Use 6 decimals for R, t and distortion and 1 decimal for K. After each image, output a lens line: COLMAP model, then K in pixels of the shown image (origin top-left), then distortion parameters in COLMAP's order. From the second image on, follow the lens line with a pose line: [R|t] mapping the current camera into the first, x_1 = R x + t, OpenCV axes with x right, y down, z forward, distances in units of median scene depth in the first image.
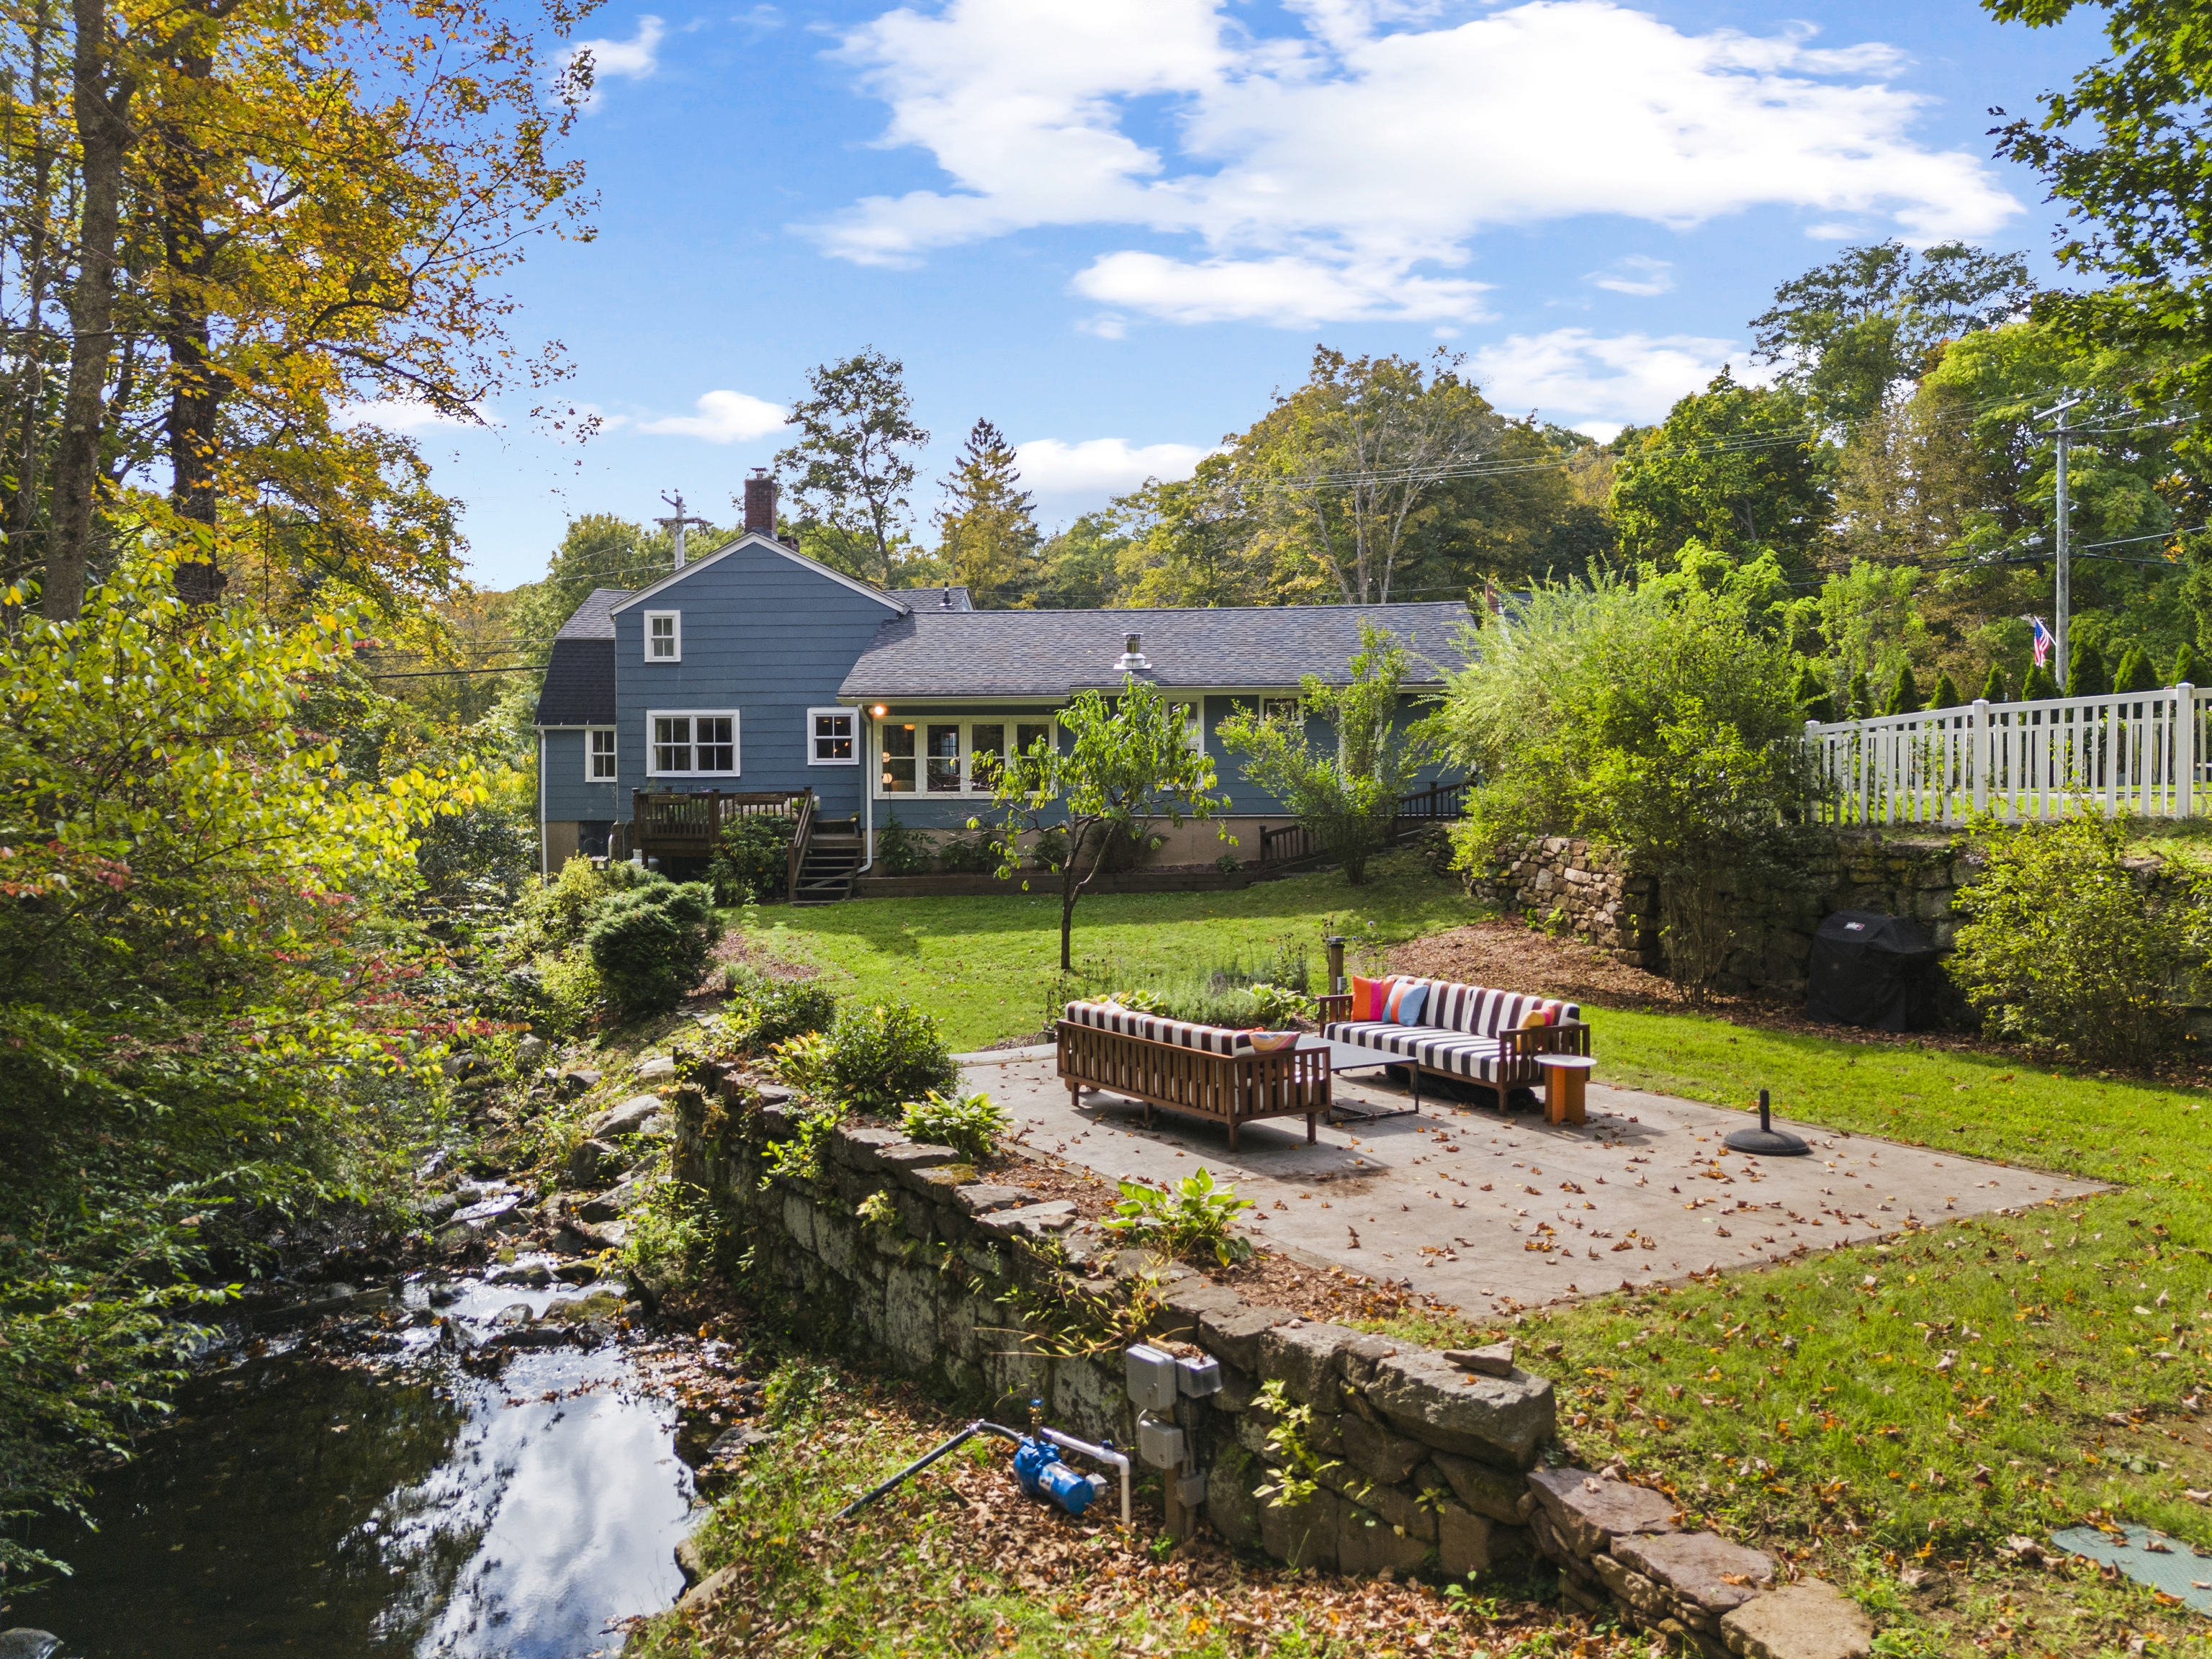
lens RADIAL K [[1571.5, 0, 1104.1], [0, 1571.5, 809.4], [0, 0, 1]] dist [0.057181, -0.039945]
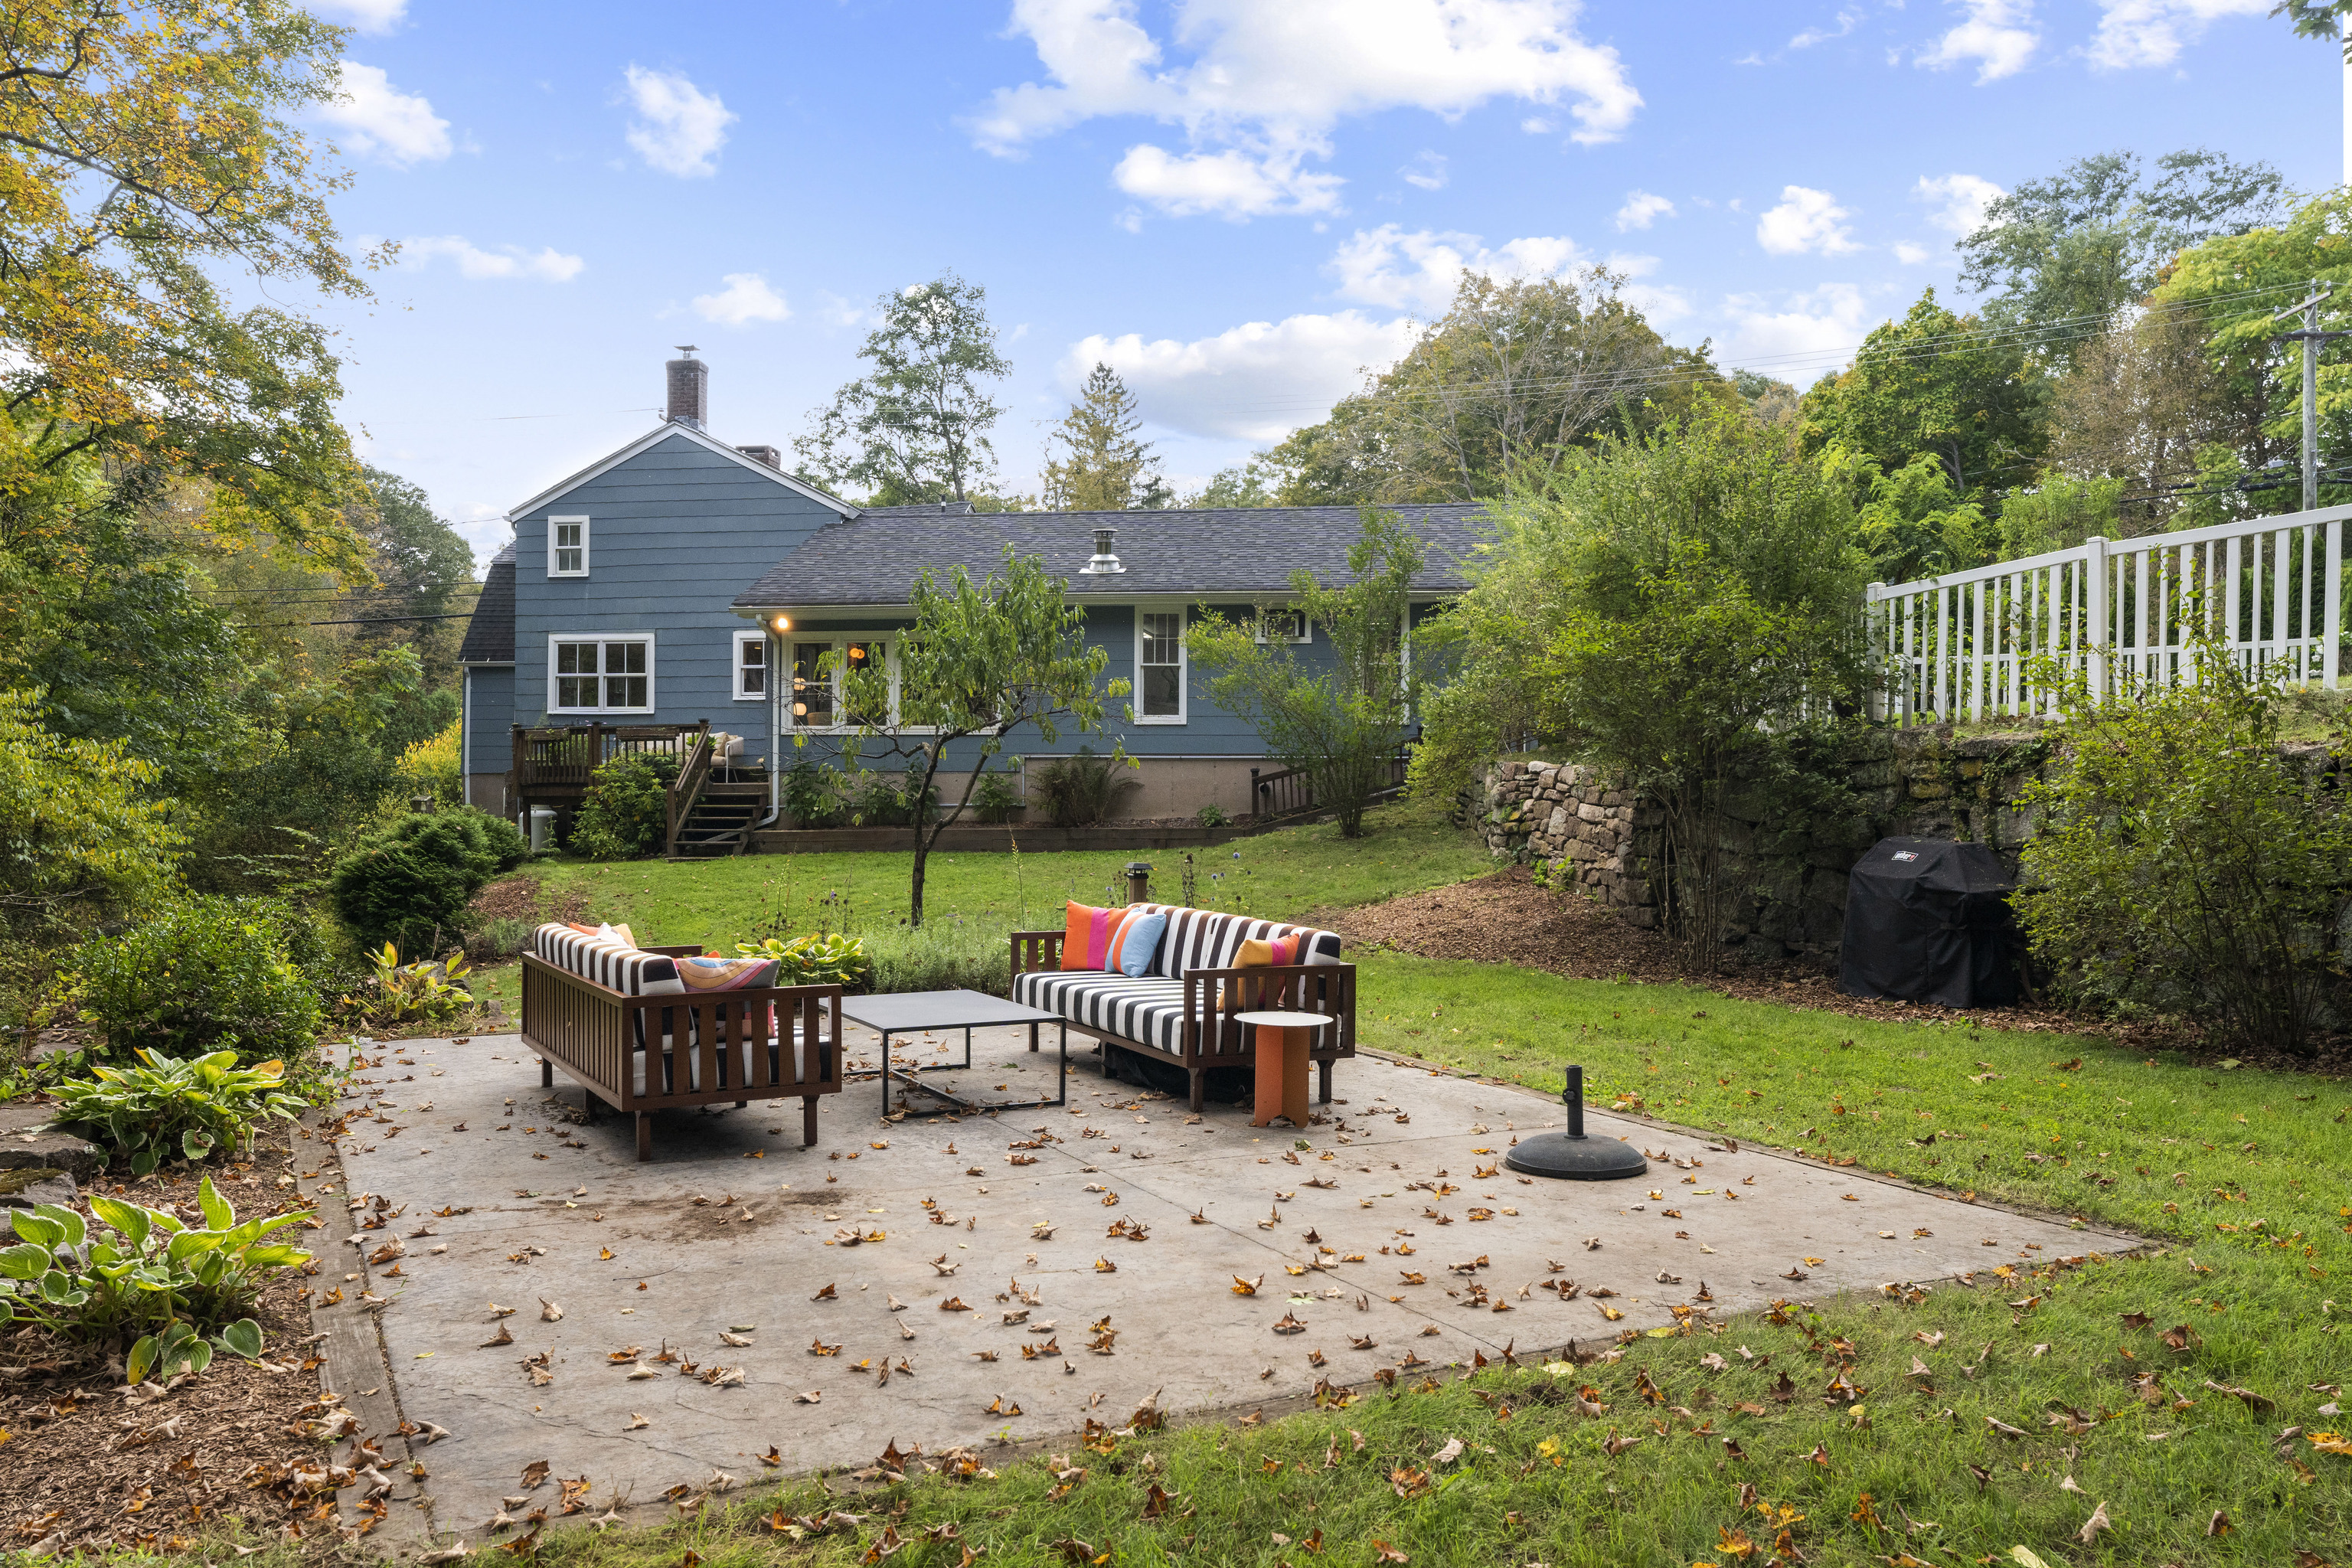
lens RADIAL K [[1723.9, 0, 1169.8], [0, 1723.9, 779.3], [0, 0, 1]] dist [-0.008947, 0.023882]
pose [[0.998513, 0.006972, -0.054062, 0.088771], [-0.007766, 0.999865, -0.014492, 0.024498], [0.053953, 0.014890, 0.998432, 0.107899]]
